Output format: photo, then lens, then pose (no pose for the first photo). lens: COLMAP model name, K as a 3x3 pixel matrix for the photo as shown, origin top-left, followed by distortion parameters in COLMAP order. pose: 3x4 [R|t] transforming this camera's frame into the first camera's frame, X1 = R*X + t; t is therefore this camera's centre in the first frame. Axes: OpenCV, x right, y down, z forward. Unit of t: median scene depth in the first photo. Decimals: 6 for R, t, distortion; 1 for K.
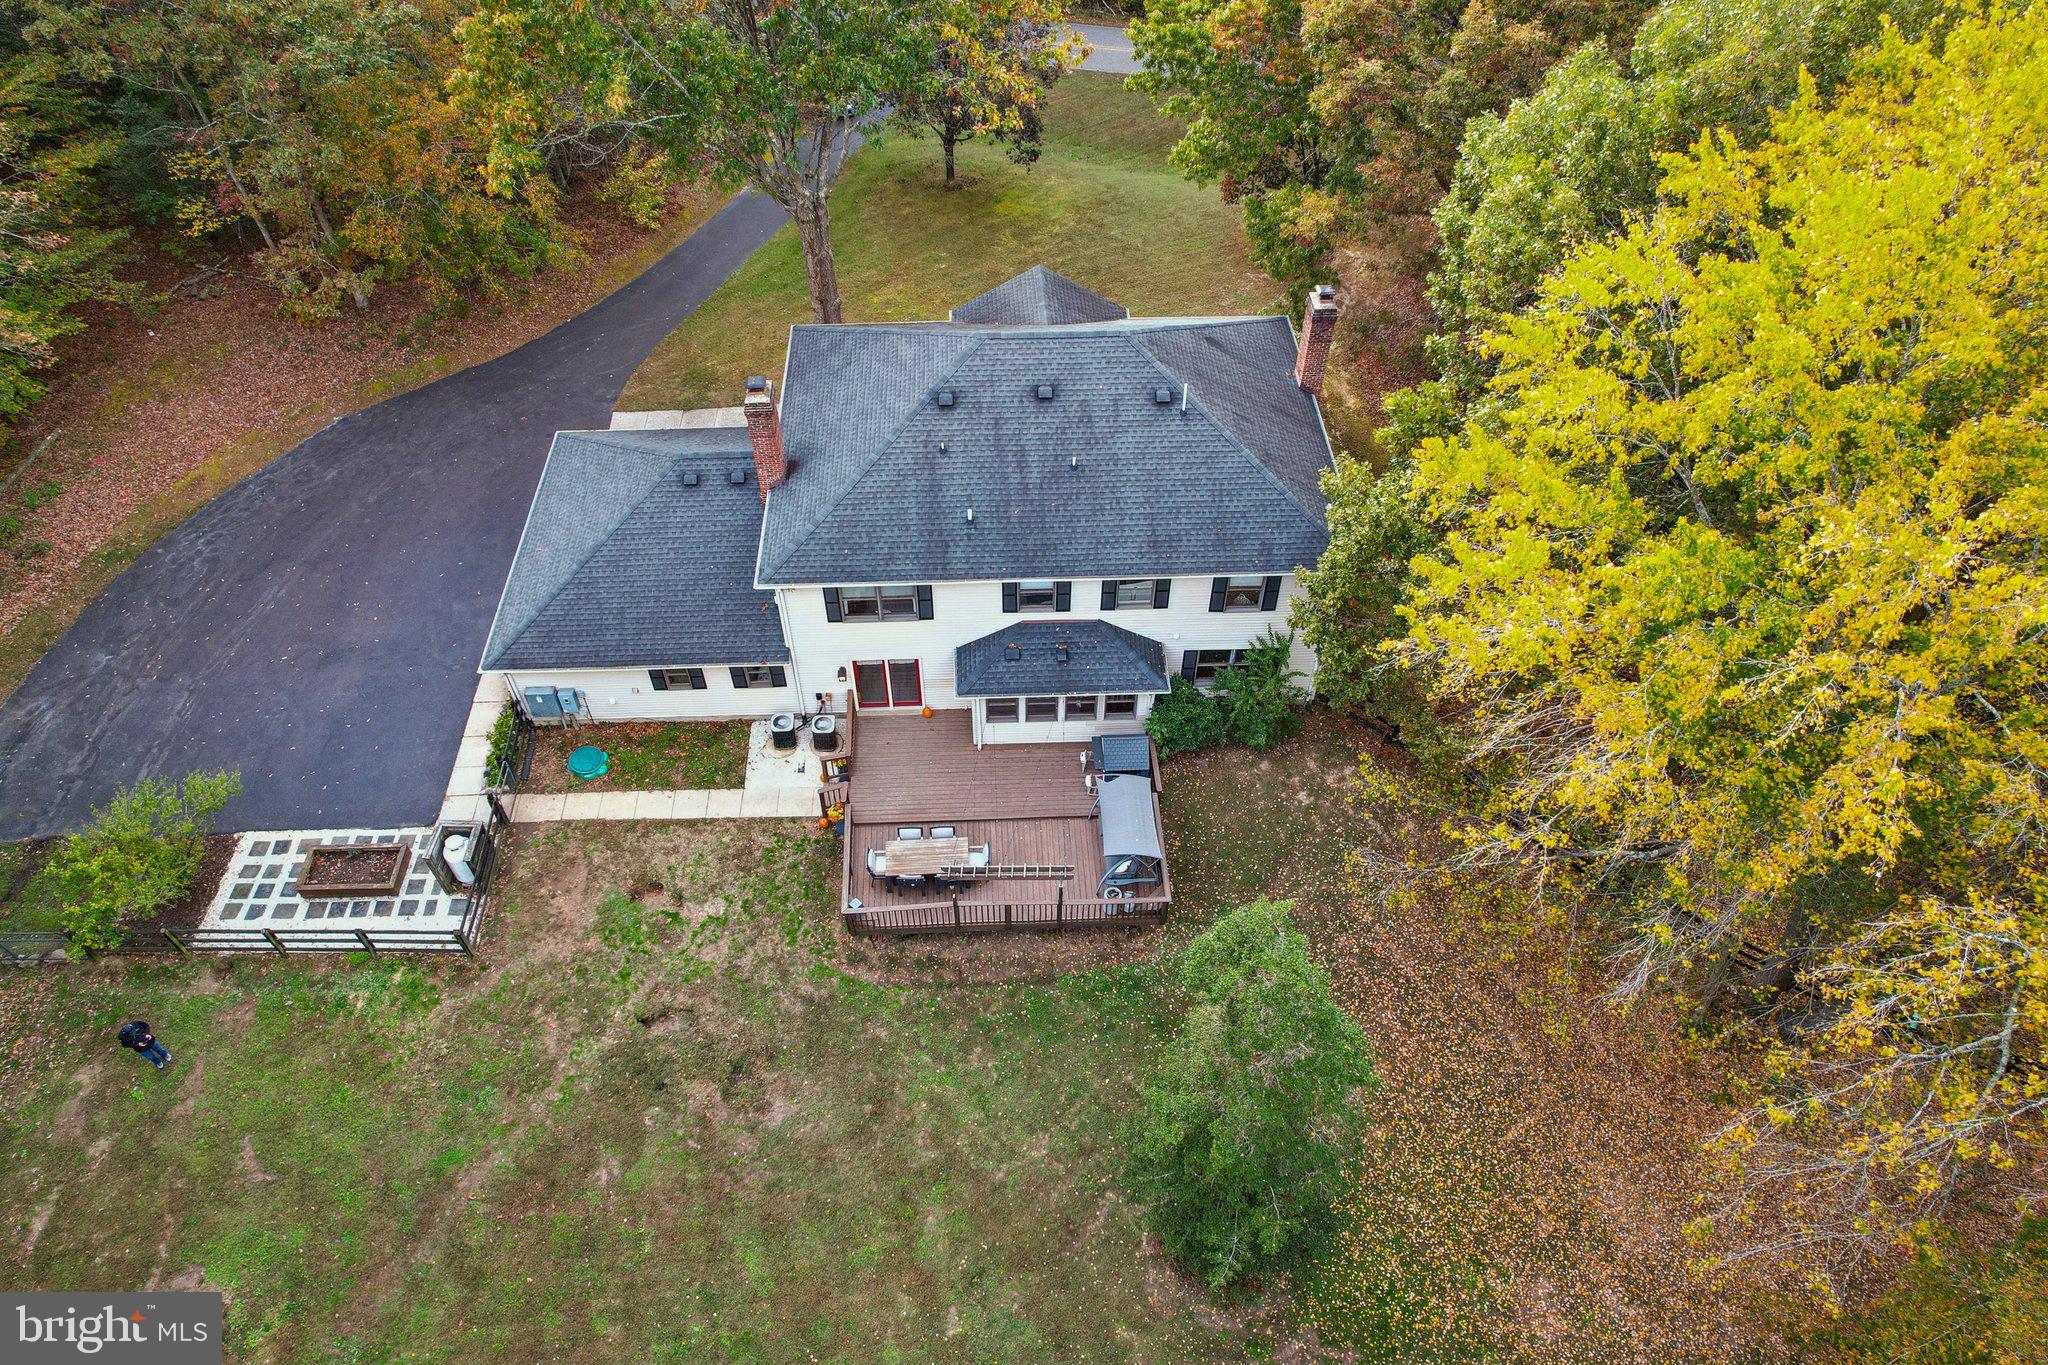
lens RADIAL K [[1321.3, 0, 1024.0], [0, 1321.3, 682.5], [0, 0, 1]] dist [-0.039489, 0.002024]
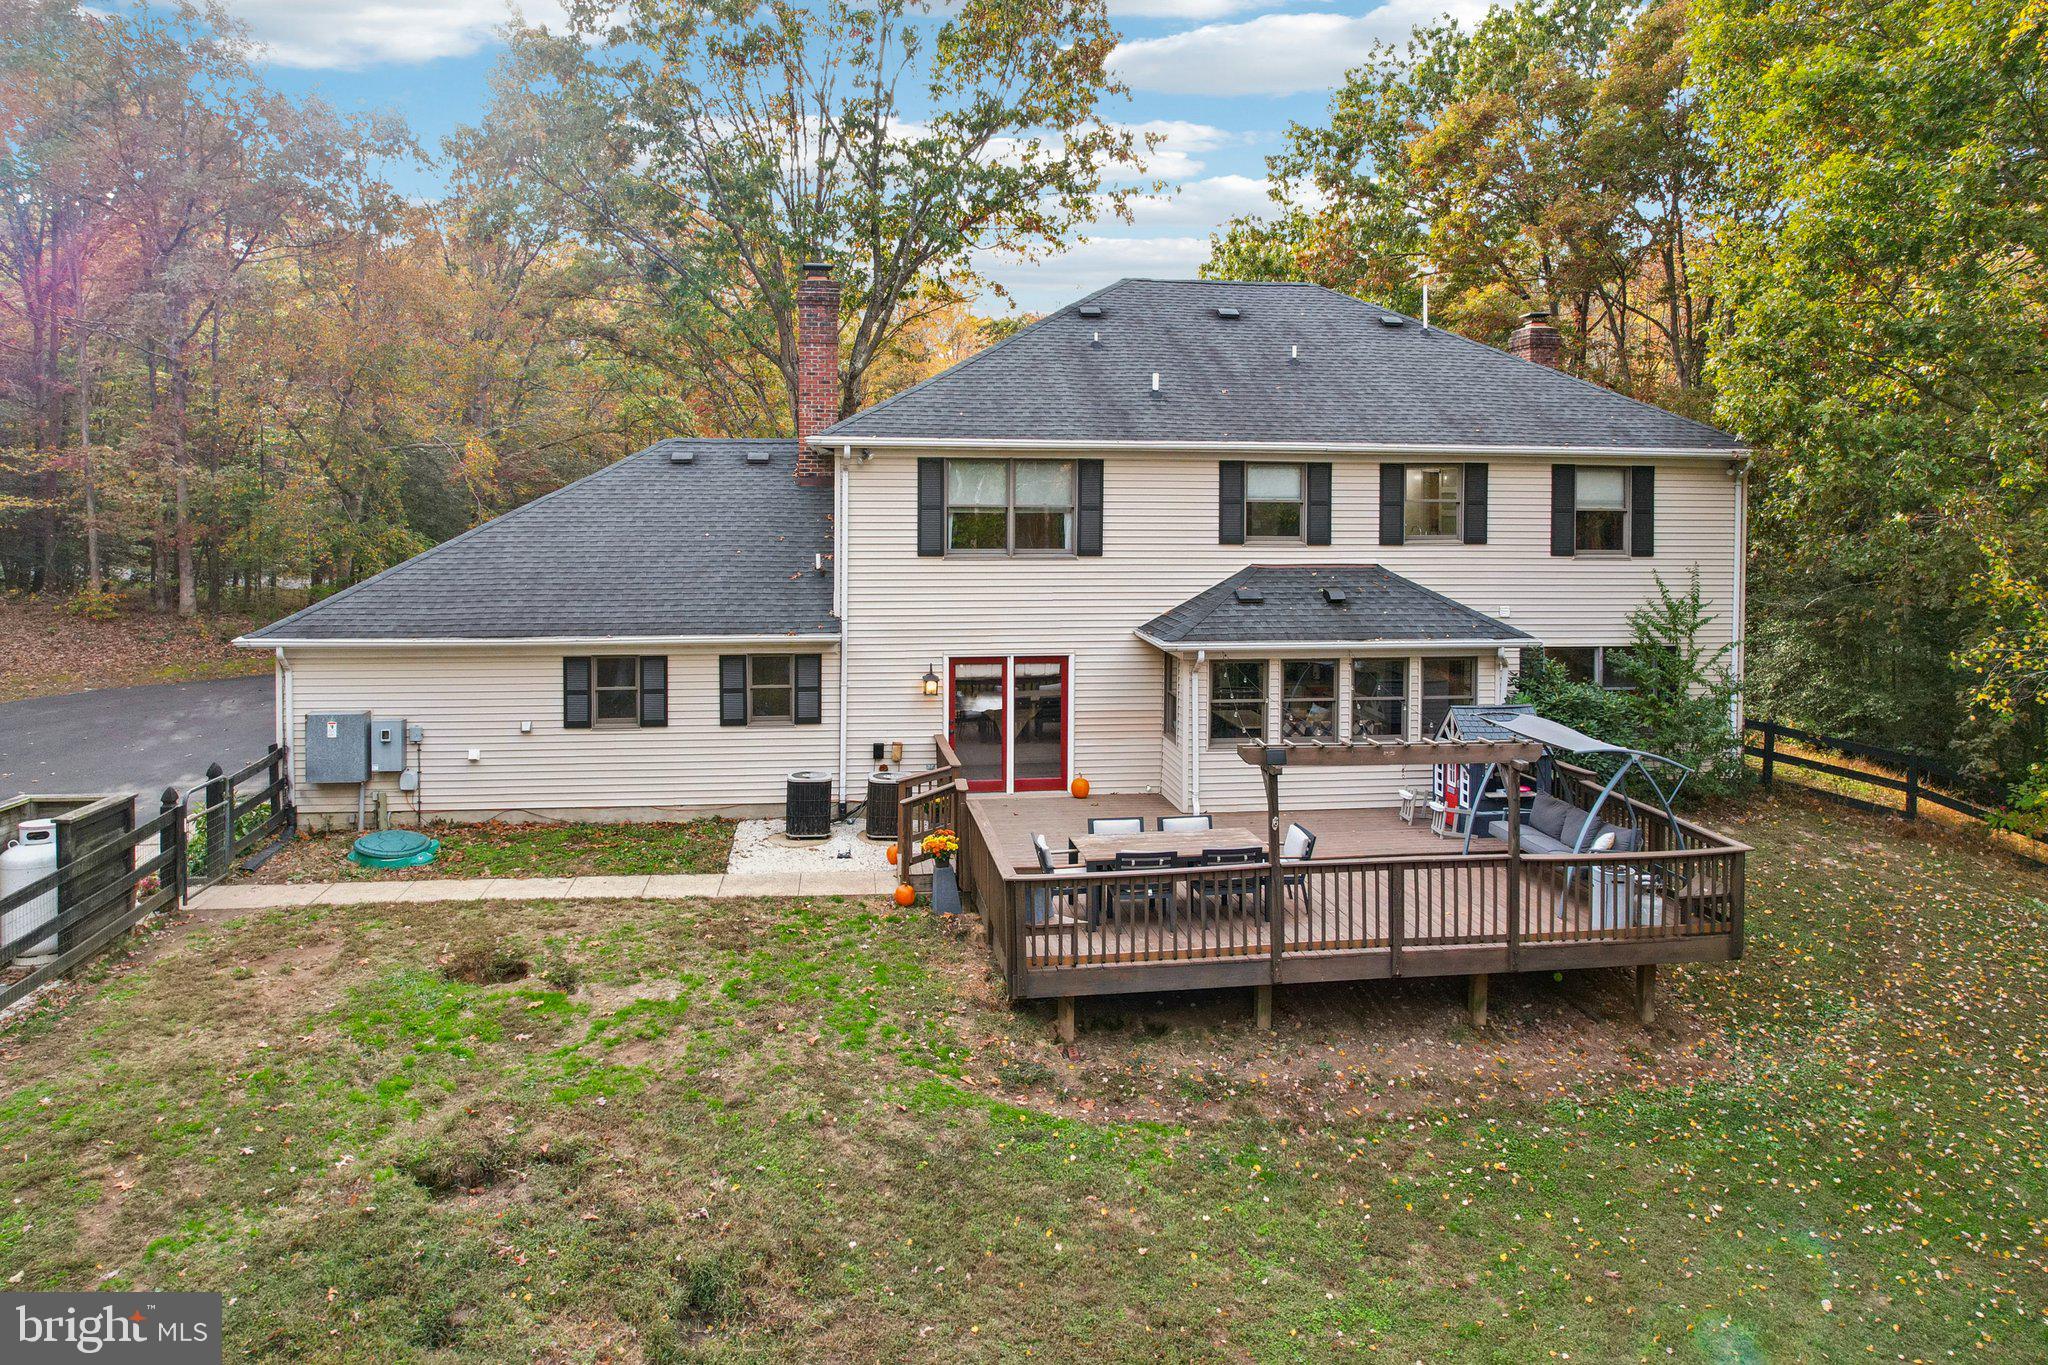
lens RADIAL K [[1353.7, 0, 1027.9], [0, 1353.7, 533.2], [0, 0, 1]] dist [-0.041277, 0.006980]
pose [[0.995060, 0.002806, 0.099233, -0.159858], [0.070346, 0.685387, -0.724773, 0.370608], [-0.070046, 0.728174, 0.681804, 0.599971]]
